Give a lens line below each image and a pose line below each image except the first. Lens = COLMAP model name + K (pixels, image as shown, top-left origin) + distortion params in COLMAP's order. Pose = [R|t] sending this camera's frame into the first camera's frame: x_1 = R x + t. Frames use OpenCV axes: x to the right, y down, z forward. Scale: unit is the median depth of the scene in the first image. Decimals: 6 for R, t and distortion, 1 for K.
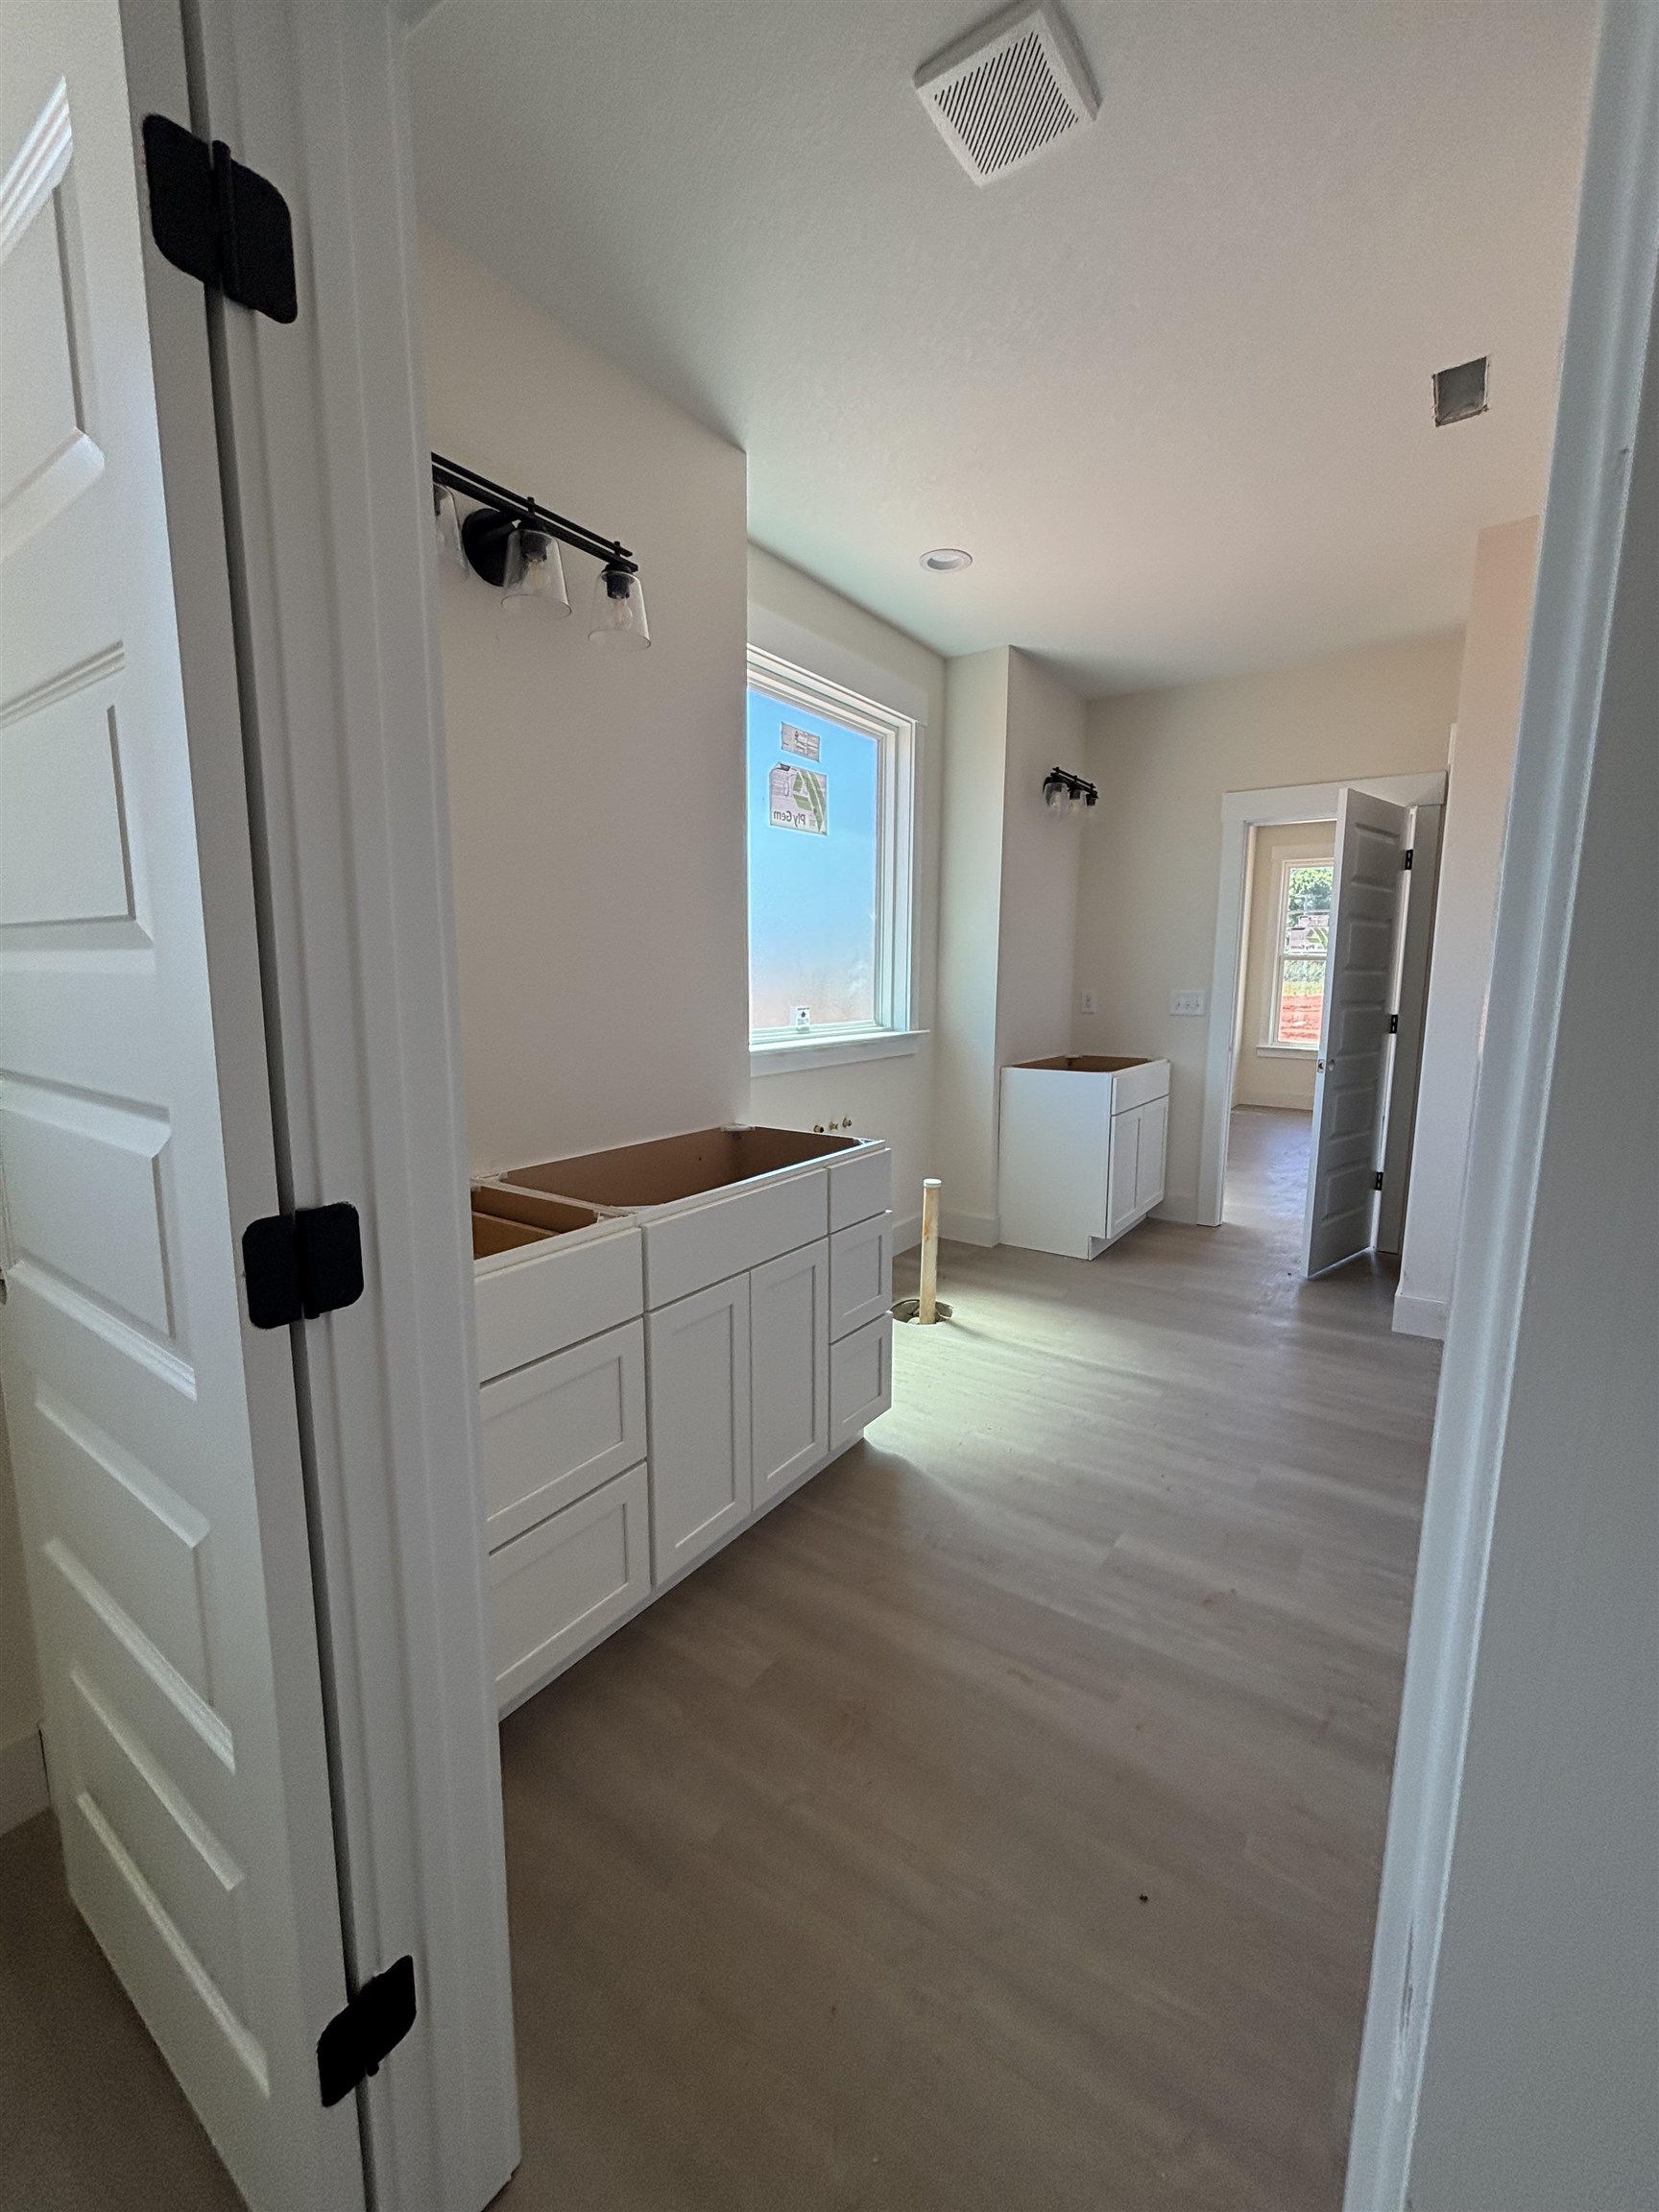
lens RADIAL K [[892.3, 0, 830.0], [0, 892.3, 1097.9], [0, 0, 1]] dist [0.001490, 0.000303]
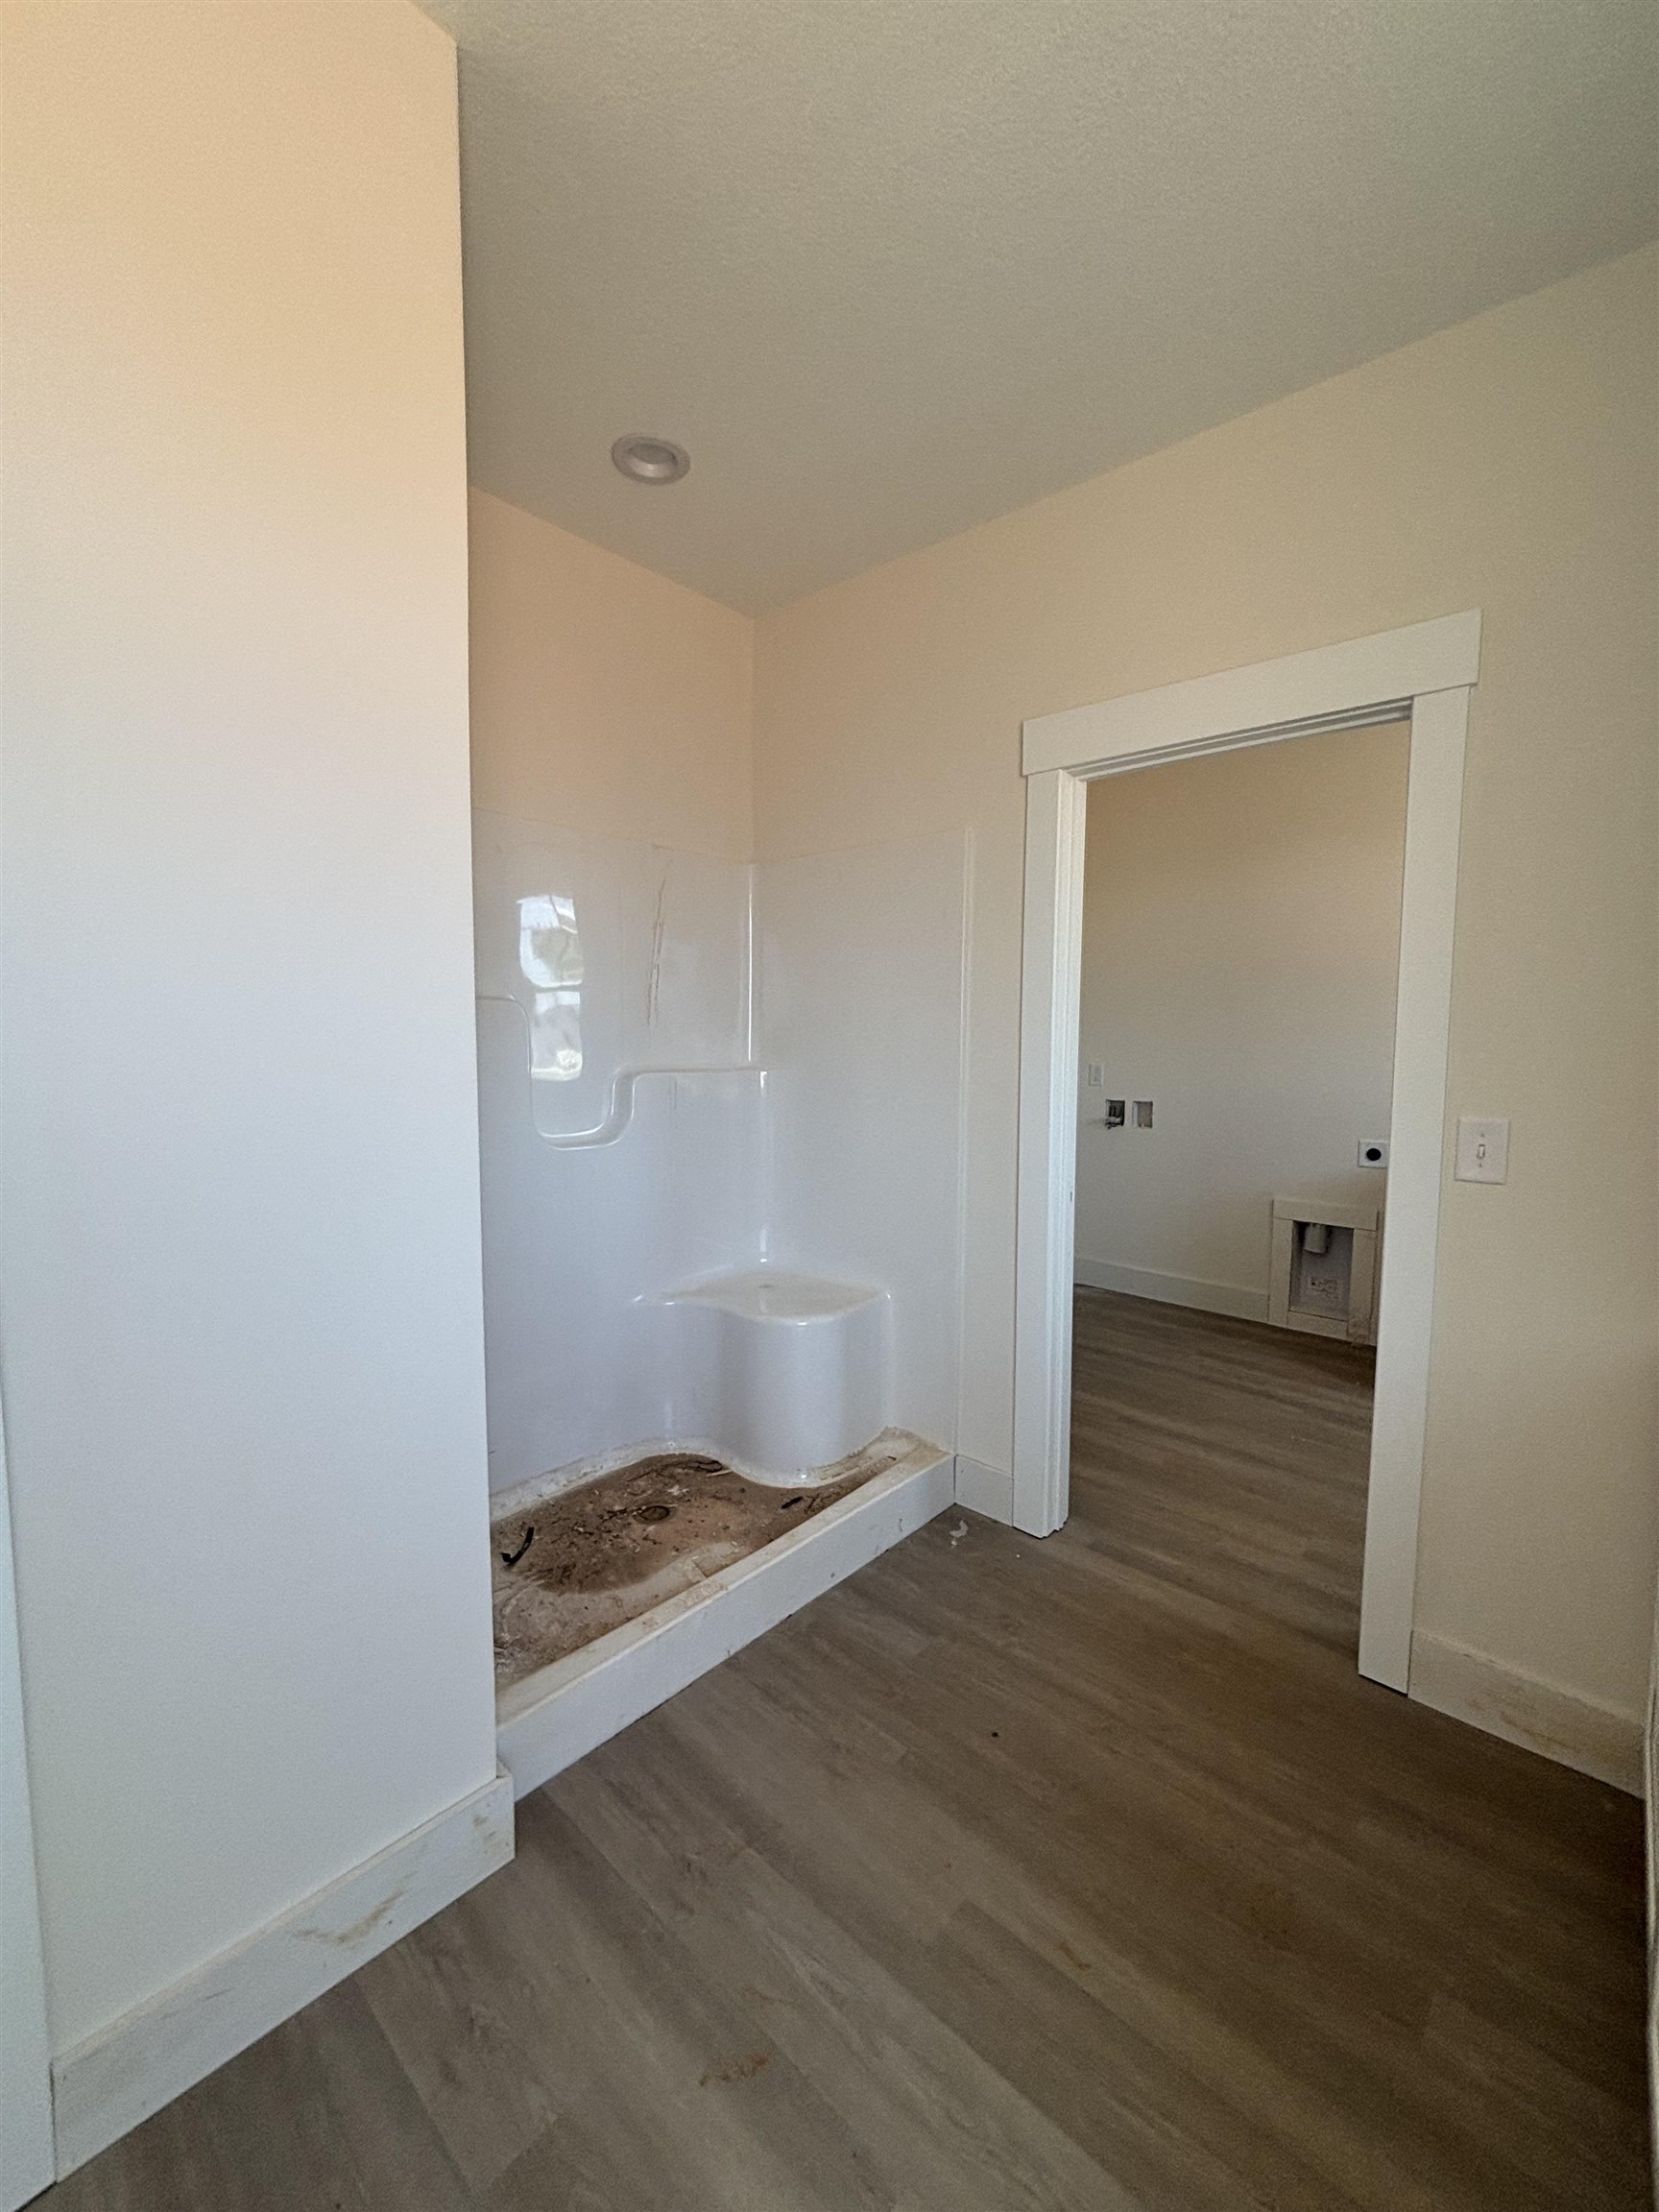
lens RADIAL K [[892.3, 0, 832.0], [0, 892.3, 1109.0], [0, 0, 1]] dist [0.001490, 0.000303]
pose [[-0.992142, -0.047987, 0.115552, 0.371751], [-0.021952, 0.975964, 0.216823, -0.258209], [-0.123179, 0.212583, -0.969348, 1.645079]]
